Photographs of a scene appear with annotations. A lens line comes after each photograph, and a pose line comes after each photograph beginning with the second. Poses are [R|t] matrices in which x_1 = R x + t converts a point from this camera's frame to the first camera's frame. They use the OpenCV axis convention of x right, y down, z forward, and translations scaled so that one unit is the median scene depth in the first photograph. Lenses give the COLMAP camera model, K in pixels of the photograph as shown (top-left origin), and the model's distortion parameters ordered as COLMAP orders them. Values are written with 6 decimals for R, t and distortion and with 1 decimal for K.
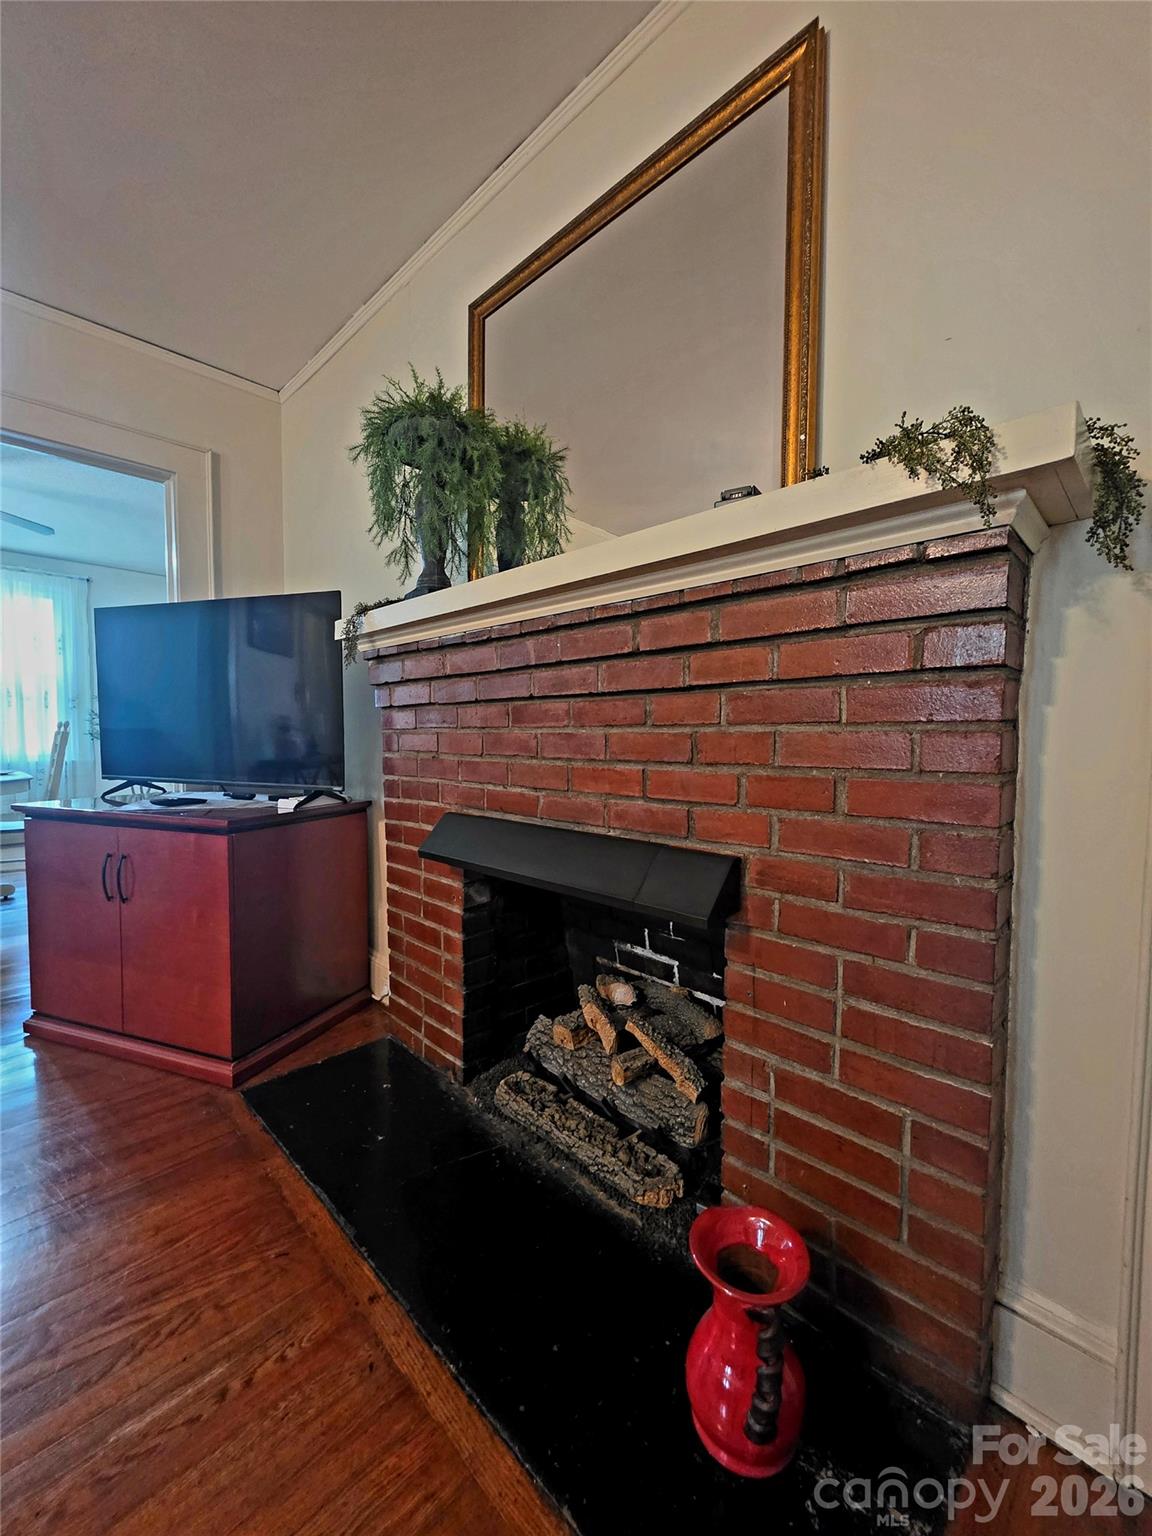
lens RADIAL K [[618.0, 0, 582.5], [0, 618.0, 764.6], [0, 0, 1]] dist [0.000460, -0.000478]
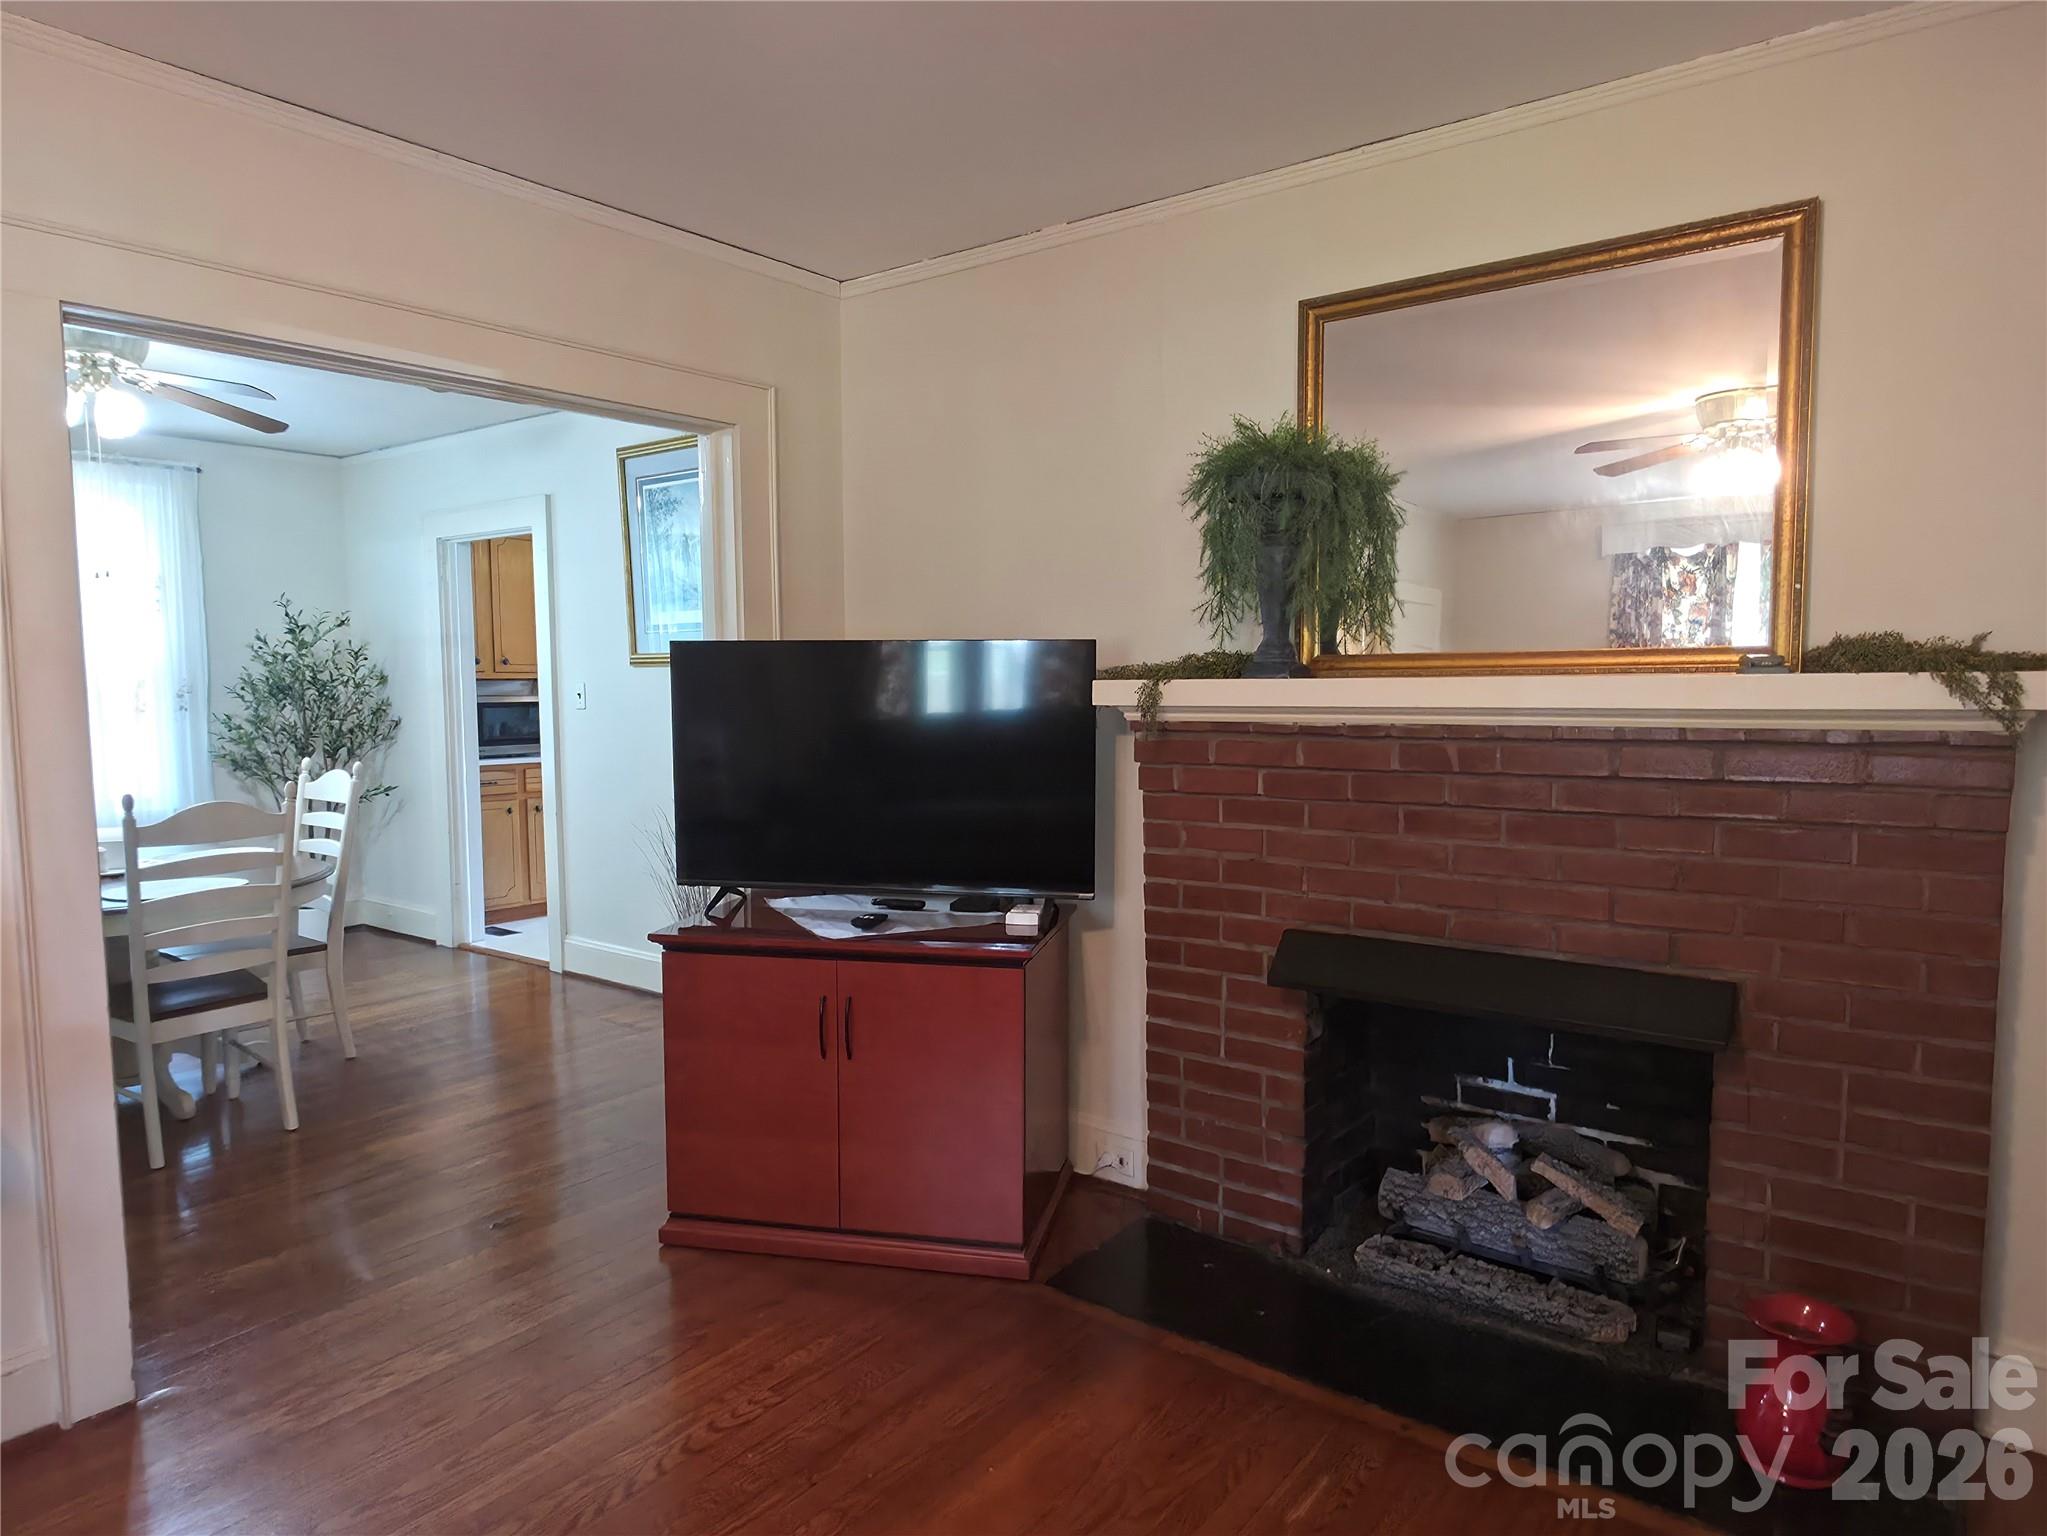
lens RADIAL K [[1274.0, 0, 1019.0], [0, 1274.0, 774.4], [0, 0, 1]] dist [0.005800, -0.002277]
pose [[0.992174, -0.023080, 0.122710, -0.901693], [0.019310, 0.999307, 0.031824, -0.220091], [-0.123360, -0.029206, 0.991932, -0.734318]]
